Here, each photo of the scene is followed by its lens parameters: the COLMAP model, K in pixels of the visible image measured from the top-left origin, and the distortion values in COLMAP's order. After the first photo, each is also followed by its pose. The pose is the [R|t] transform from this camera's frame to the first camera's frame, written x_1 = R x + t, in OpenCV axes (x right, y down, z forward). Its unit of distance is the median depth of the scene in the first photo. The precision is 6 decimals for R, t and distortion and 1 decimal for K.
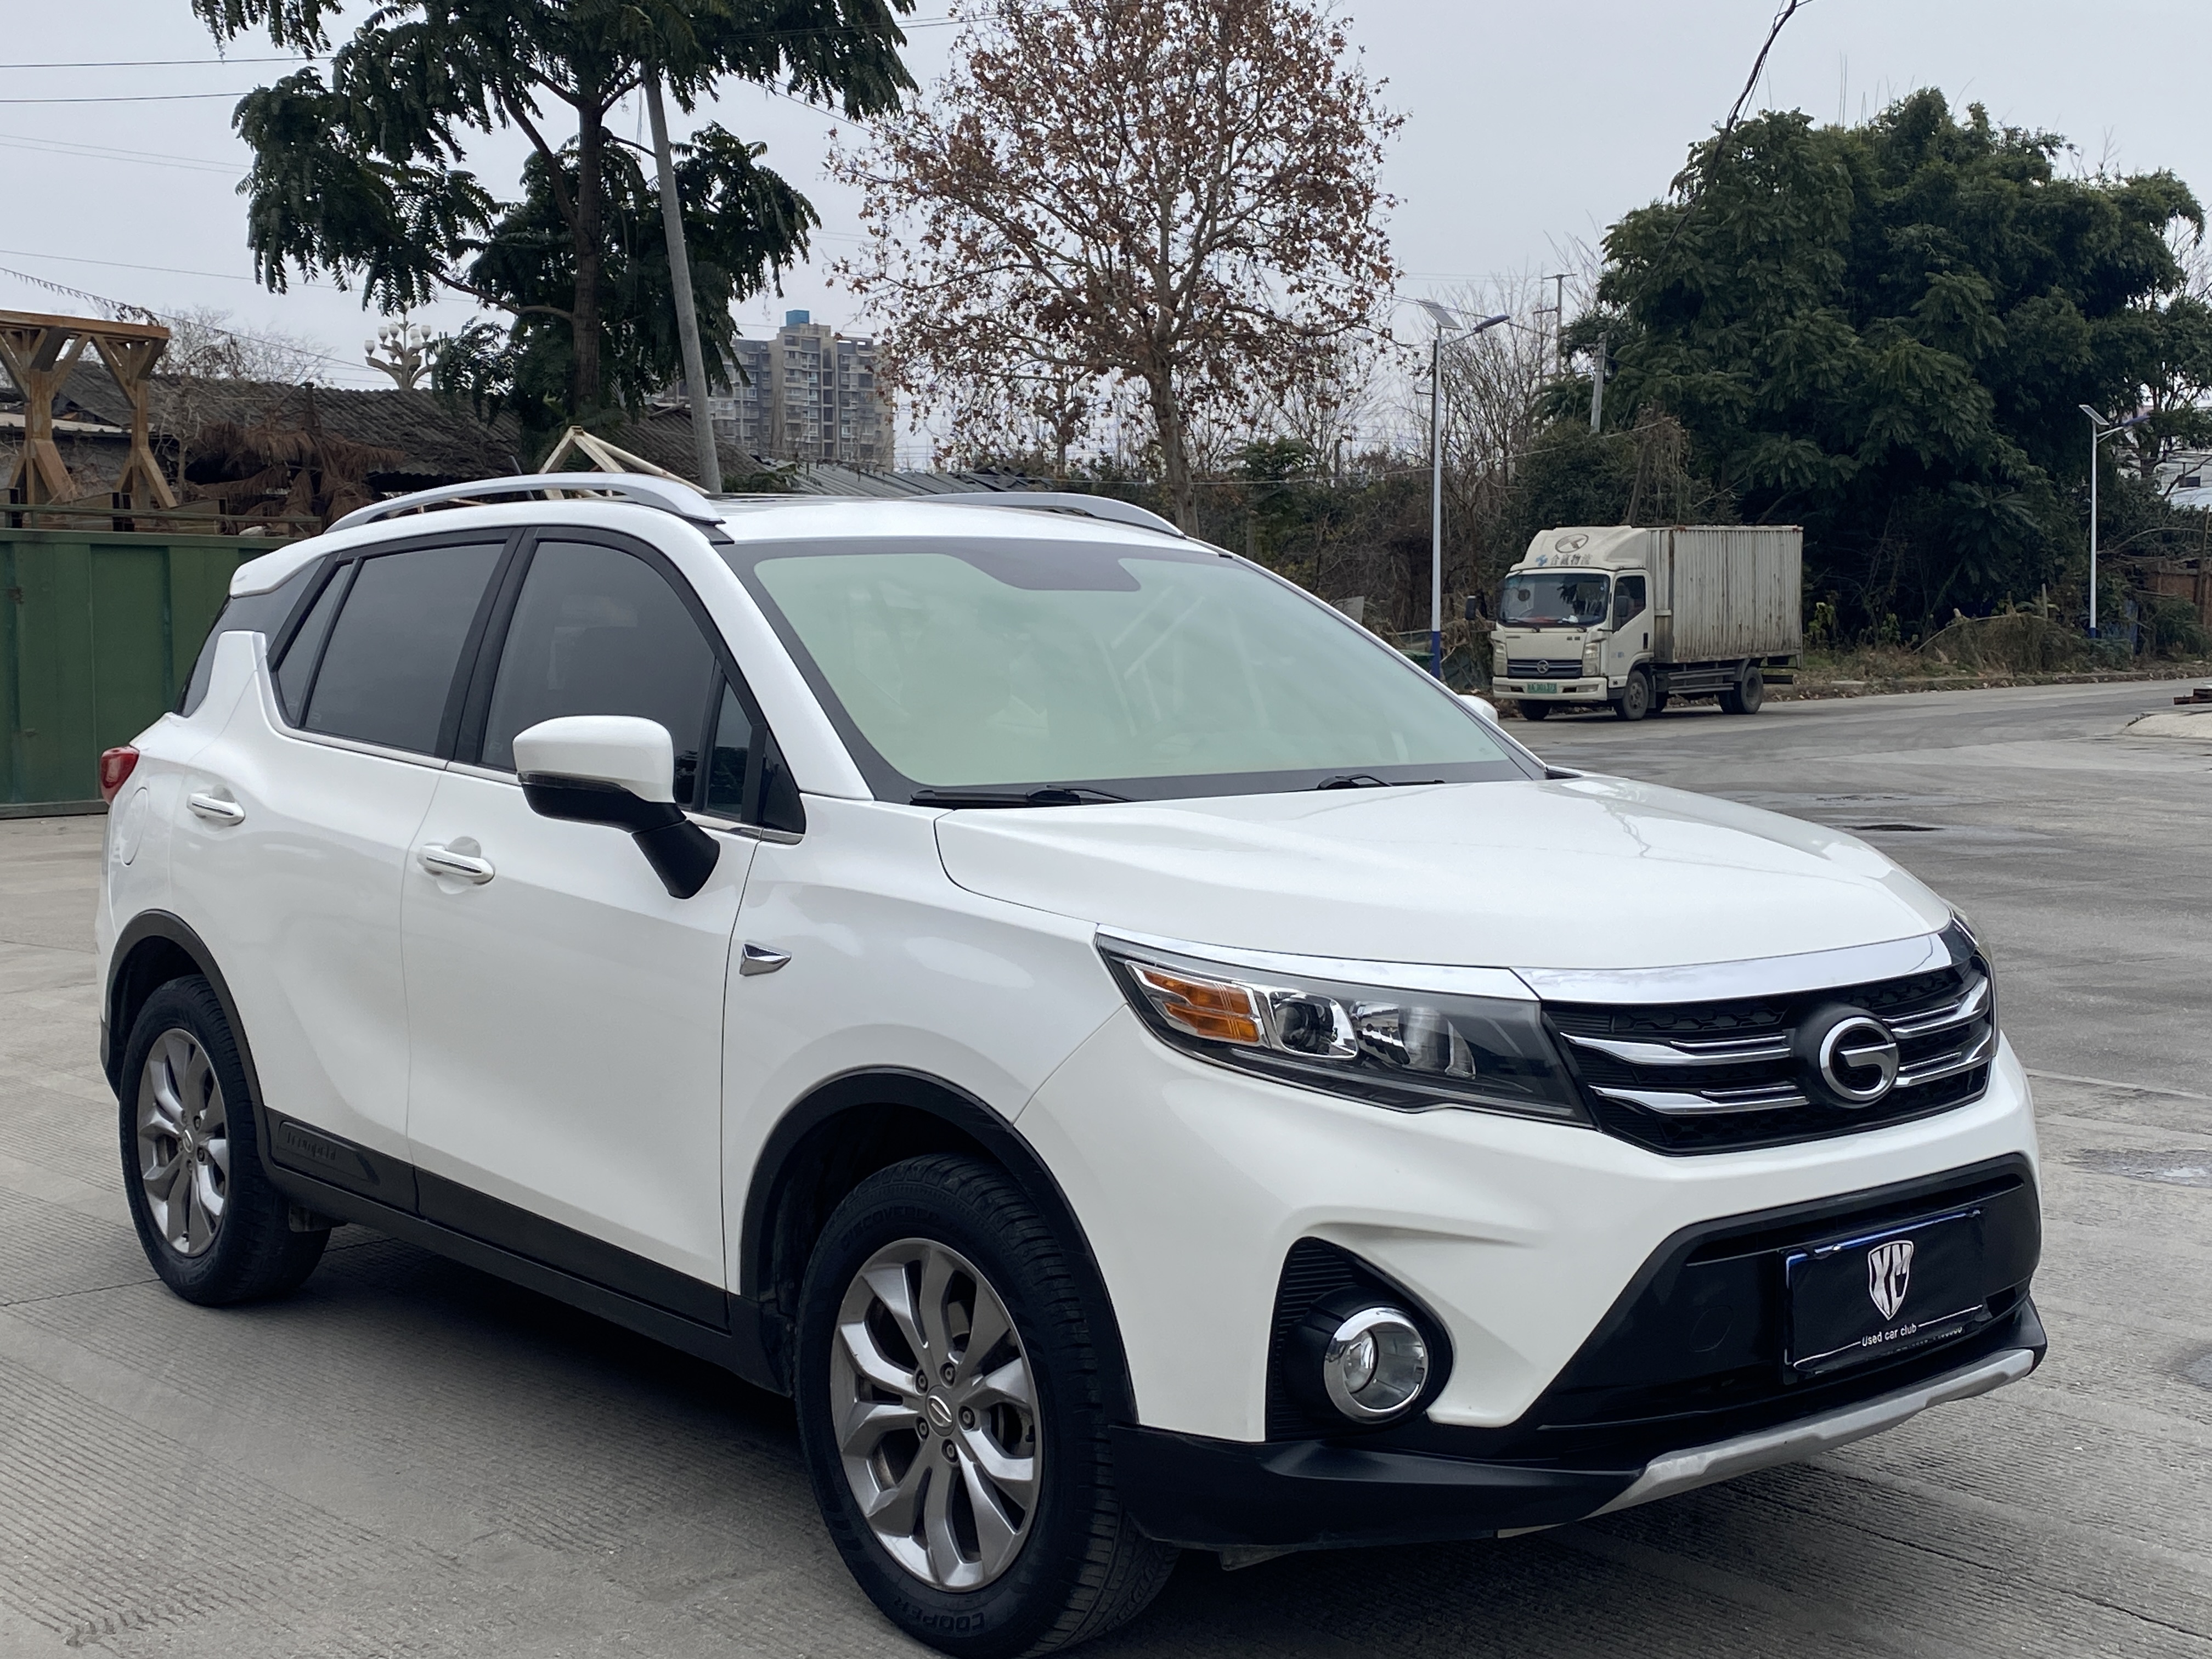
lens RADIAL K [[2736.5, 0, 1094.0], [0, 2736.5, 784.5], [0, 0, 1]] dist [0.176737, -0.509831]
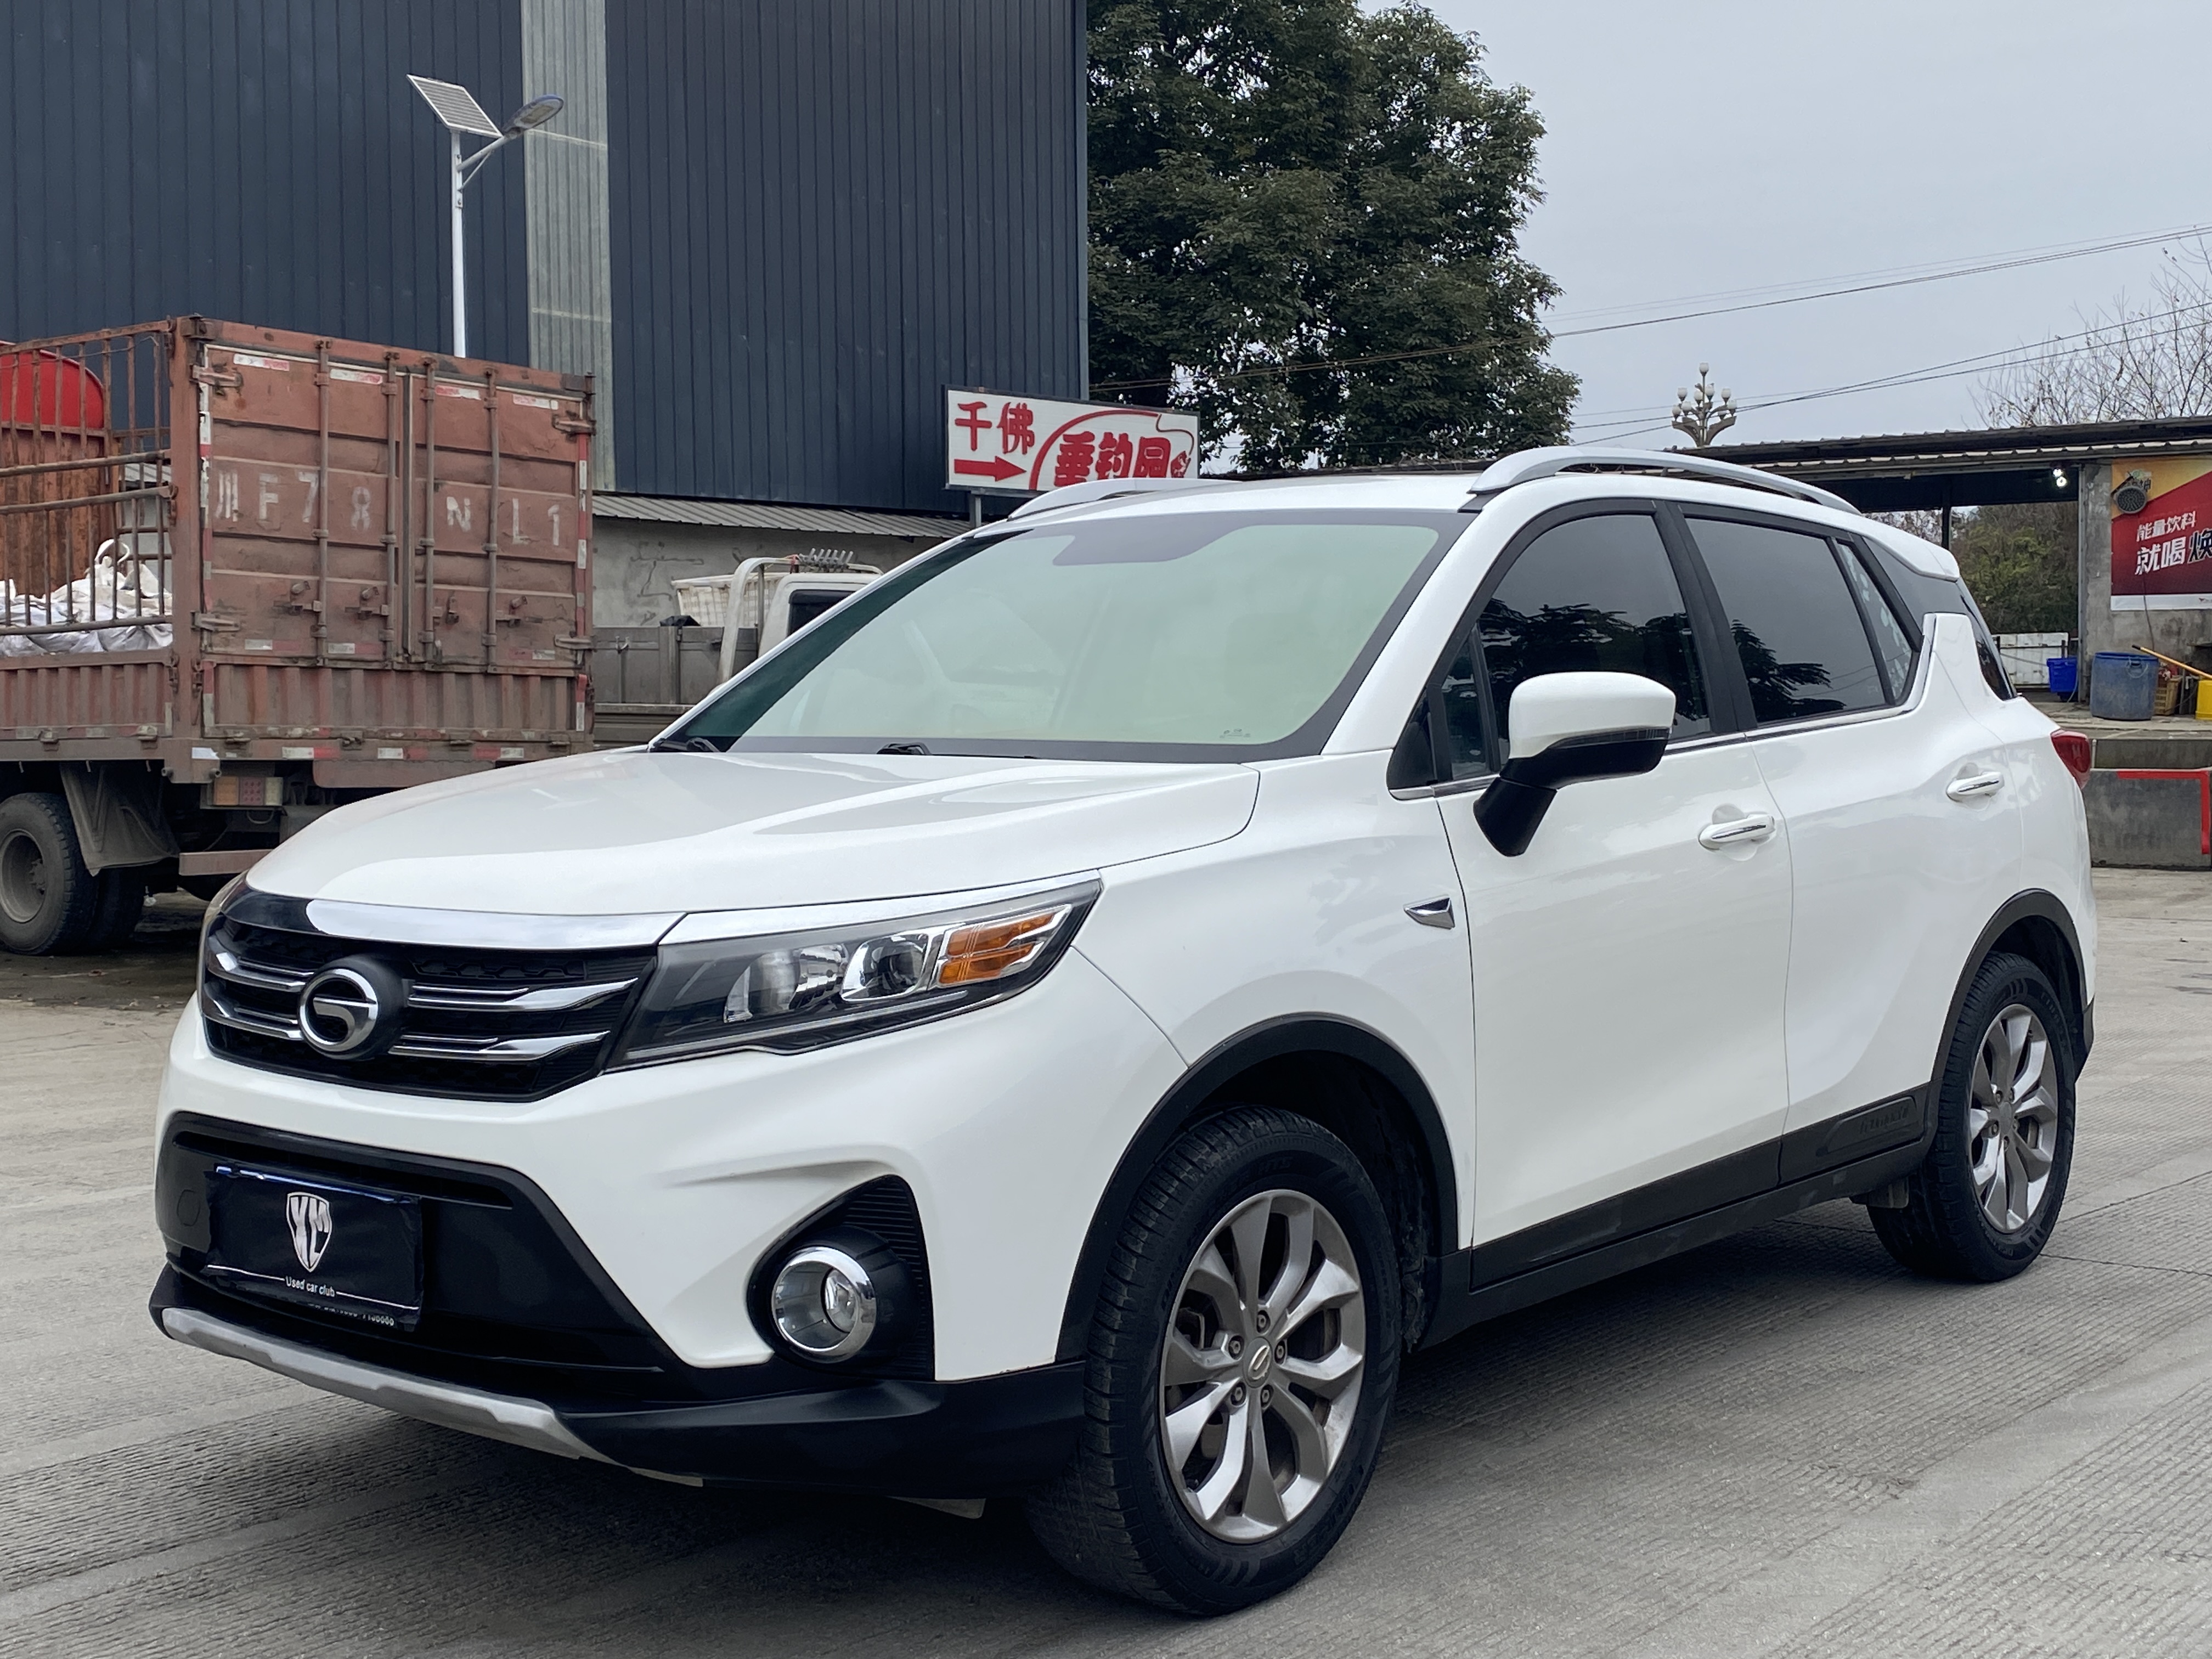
lens RADIAL K [[2736.5, 0, 1094.0], [0, 2736.5, 784.5], [0, 0, 1]] dist [0.176737, -0.509831]
pose [[0.160987, 0.035744, -0.986309, 0.230749], [-0.049850, 0.998363, 0.028044, -0.004057], [0.985697, 0.044652, 0.162505, 0.195938]]
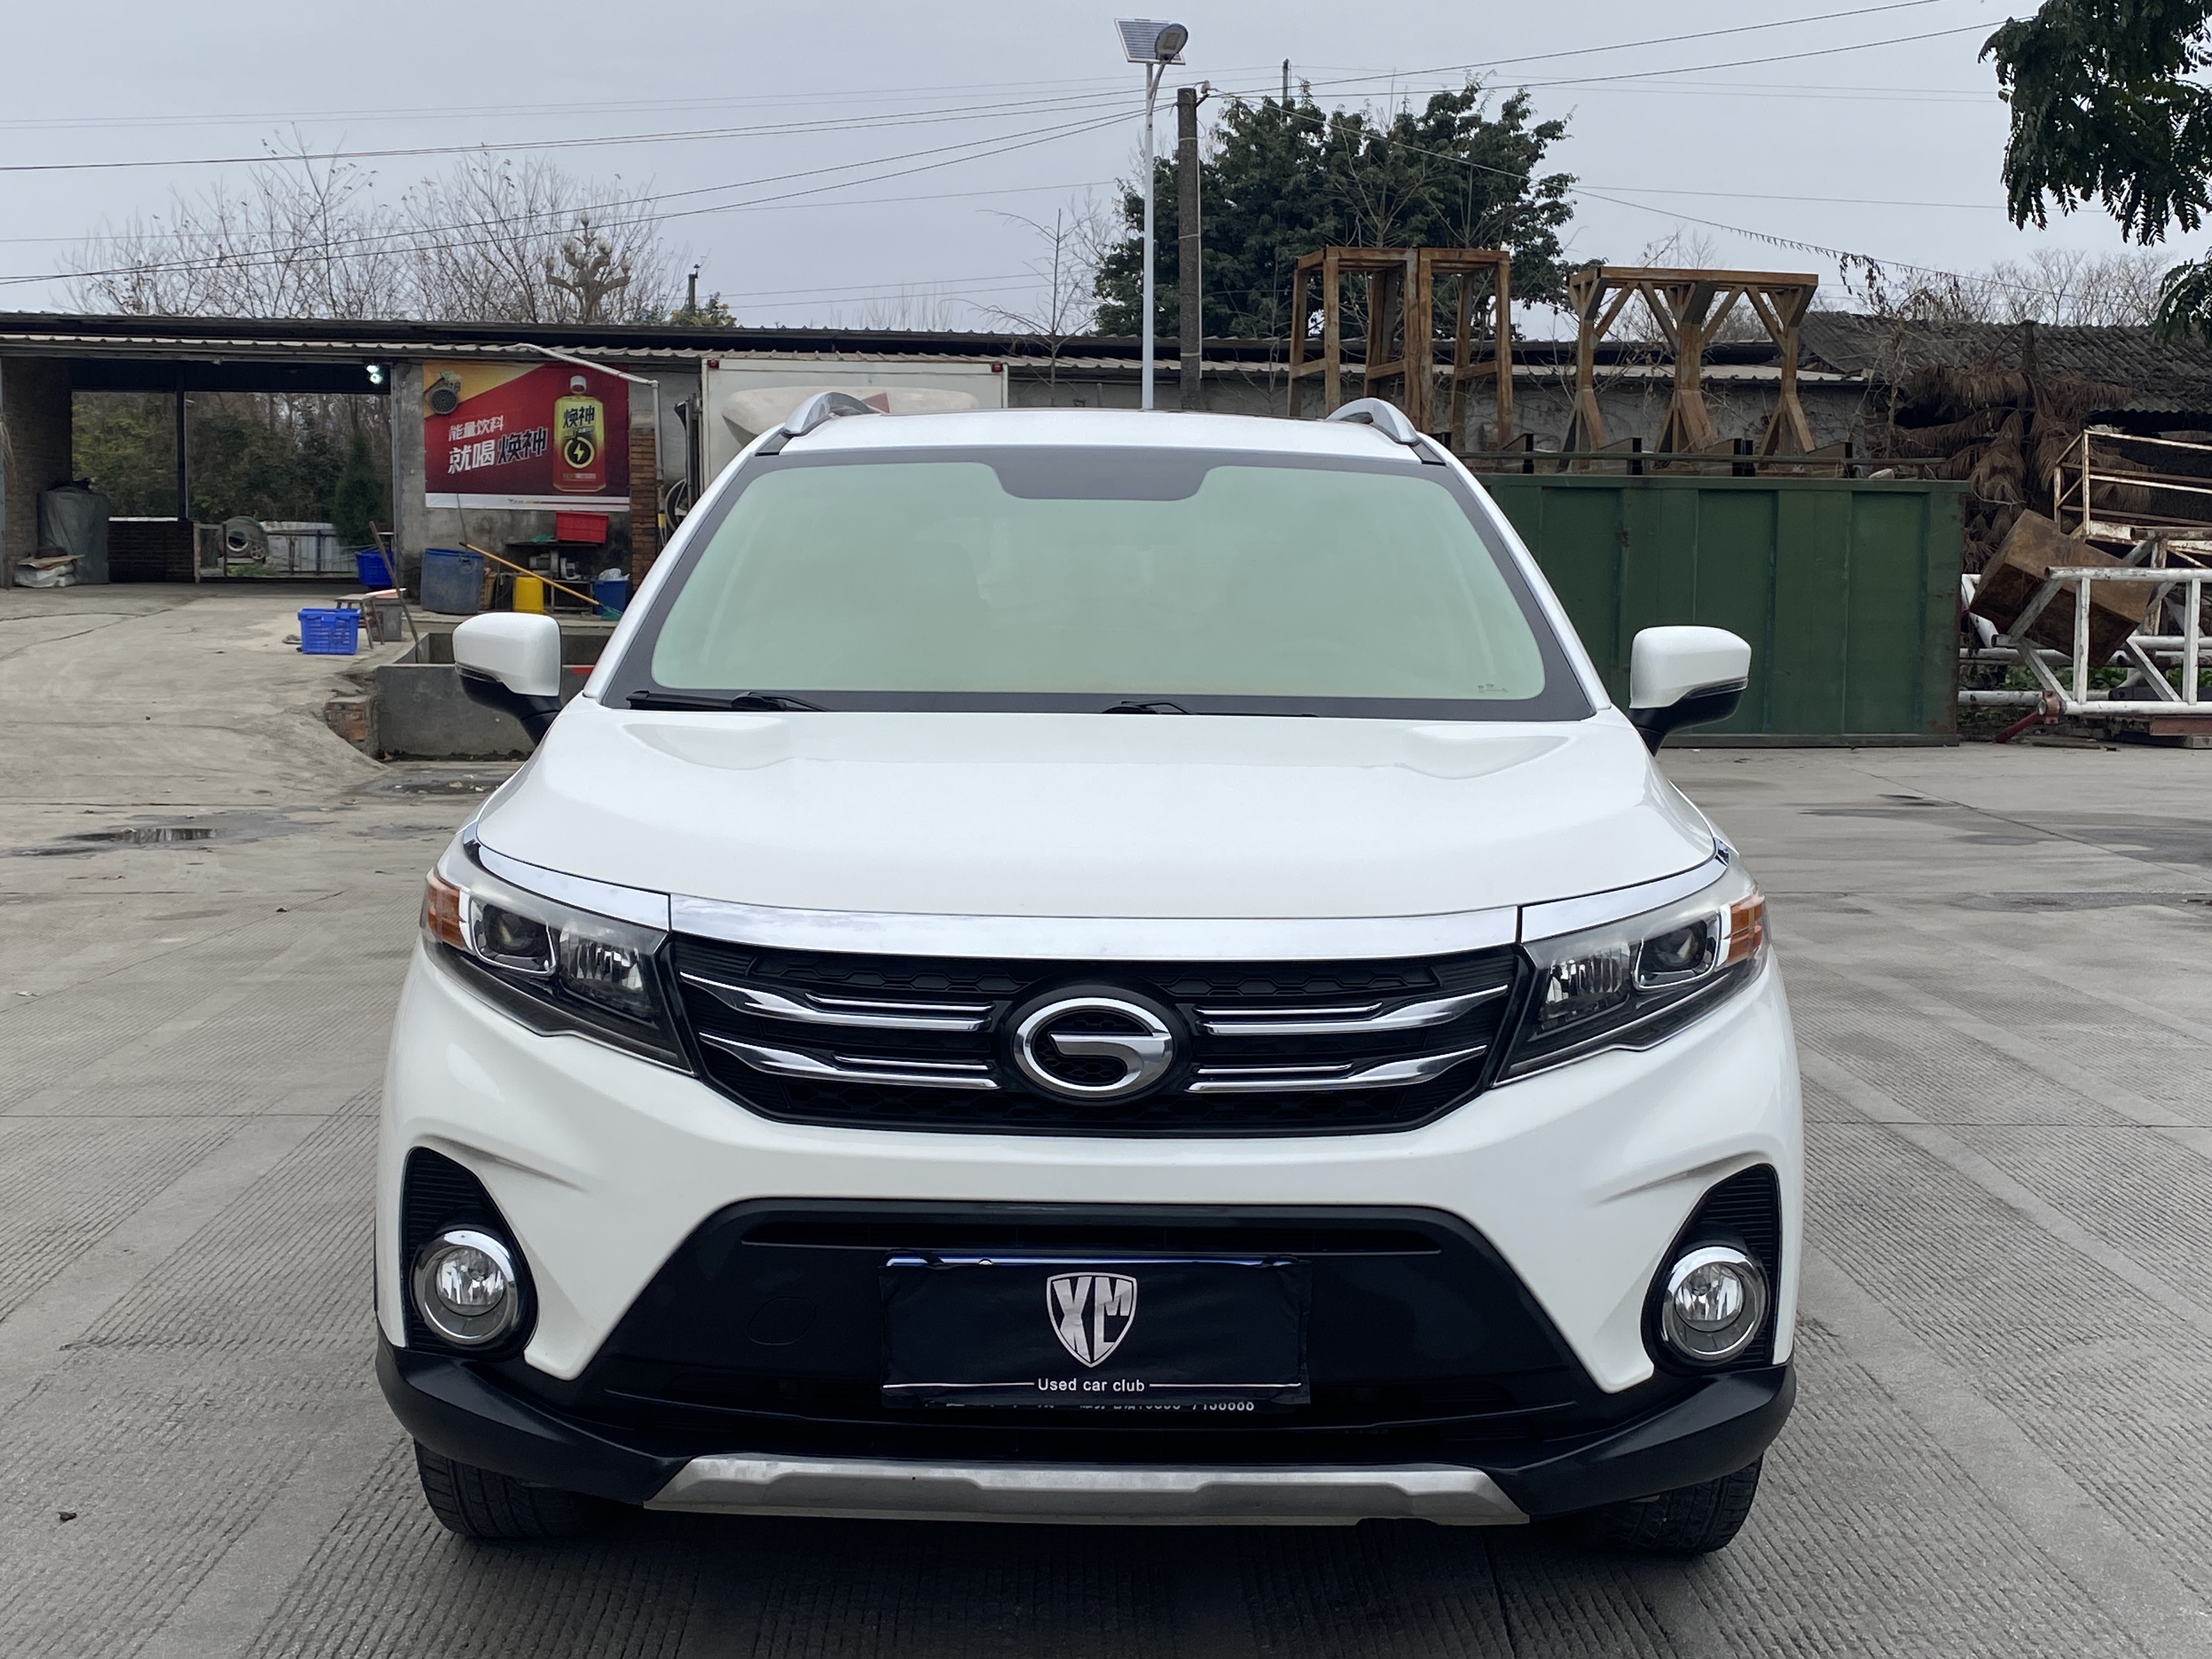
lens RADIAL K [[2736.5, 0, 1094.0], [0, 2736.5, 784.5], [0, 0, 1]] dist [0.176737, -0.509831]
pose [[0.762109, 0.059710, -0.644689, 0.141674], [-0.048764, 0.998204, 0.034807, -0.001210], [0.645610, 0.004911, 0.763652, 0.067107]]
